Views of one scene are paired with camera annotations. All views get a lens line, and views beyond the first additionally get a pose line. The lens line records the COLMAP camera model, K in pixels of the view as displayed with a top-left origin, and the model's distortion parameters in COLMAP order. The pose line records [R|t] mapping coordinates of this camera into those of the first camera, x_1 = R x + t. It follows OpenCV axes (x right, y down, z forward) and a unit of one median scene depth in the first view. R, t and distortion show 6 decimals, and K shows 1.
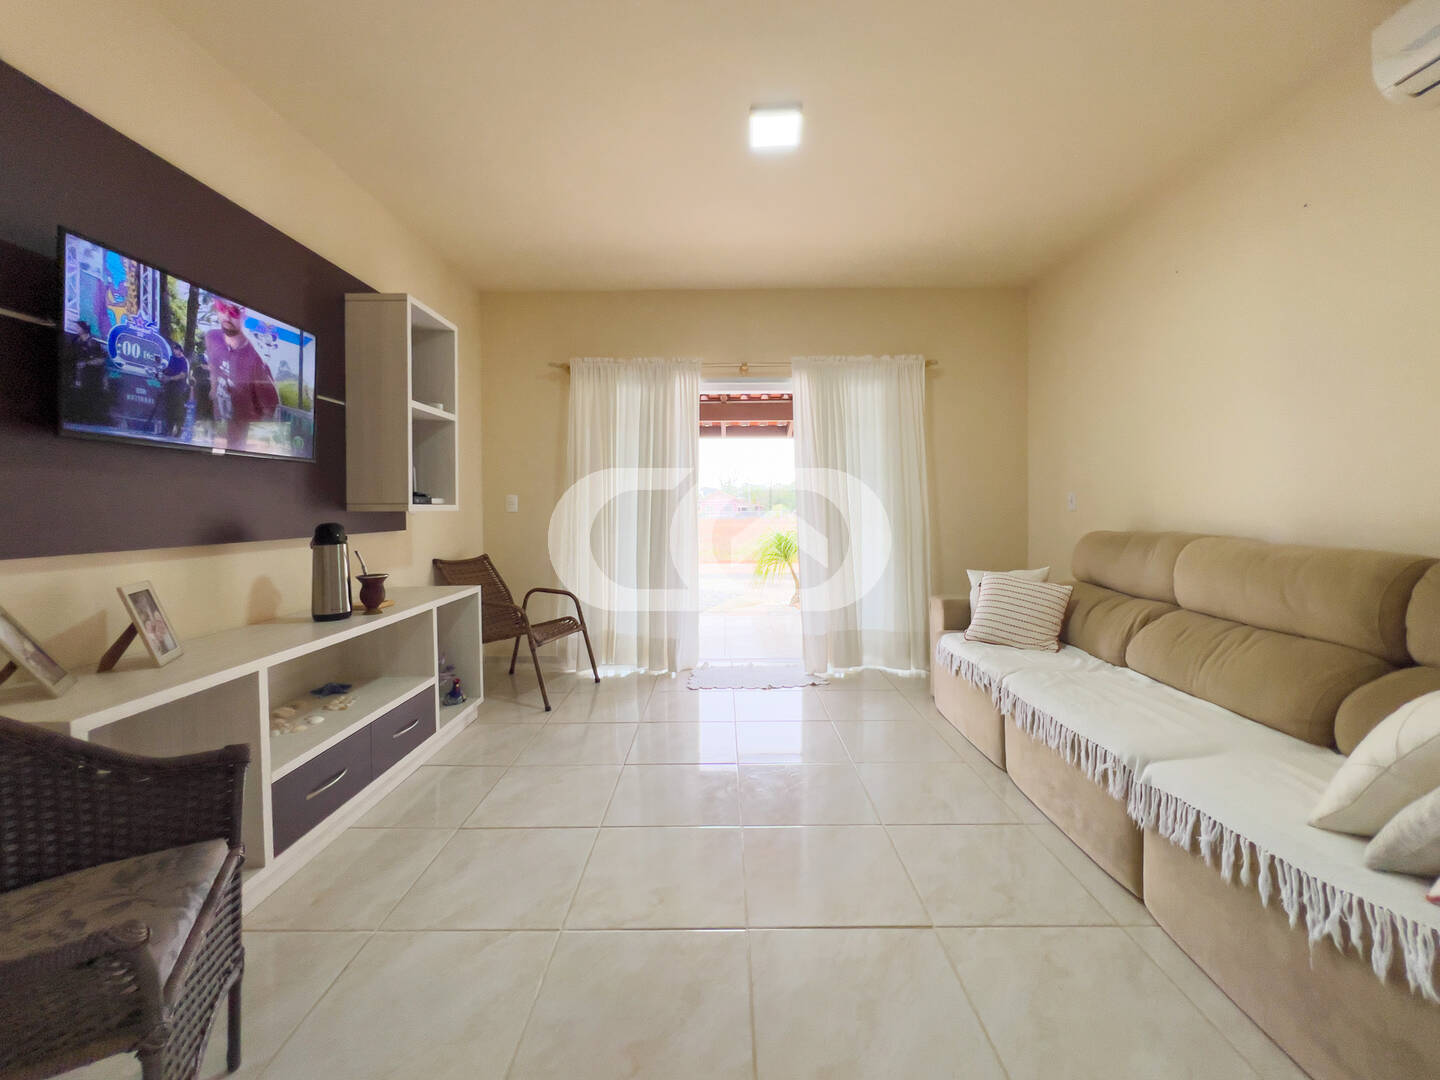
lens RADIAL K [[587.4, 0, 691.6], [0, 587.4, 503.0], [0, 0, 1]] dist [0.001541, -0.000494]
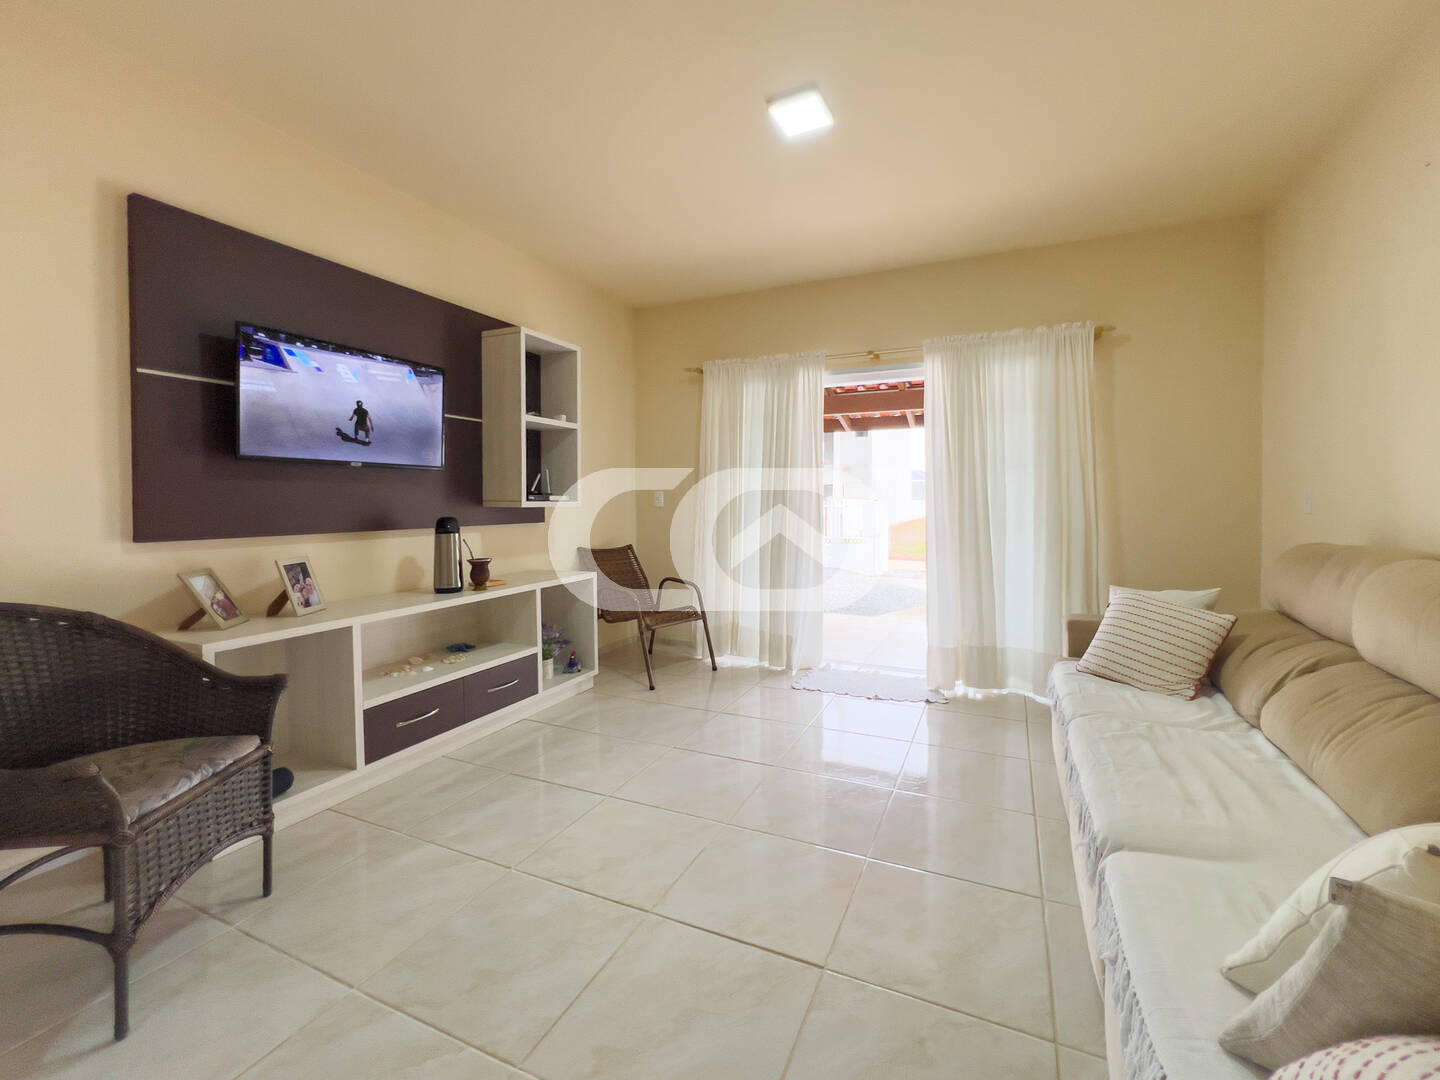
lens RADIAL K [[587.4, 0, 706.8], [0, 587.4, 499.0], [0, 0, 1]] dist [0.001541, -0.000494]
pose [[0.916989, 0.004689, -0.398886, 0.302266], [-0.001744, 0.999968, 0.007744, -0.011356], [0.398909, -0.006405, 0.916968, 0.041273]]
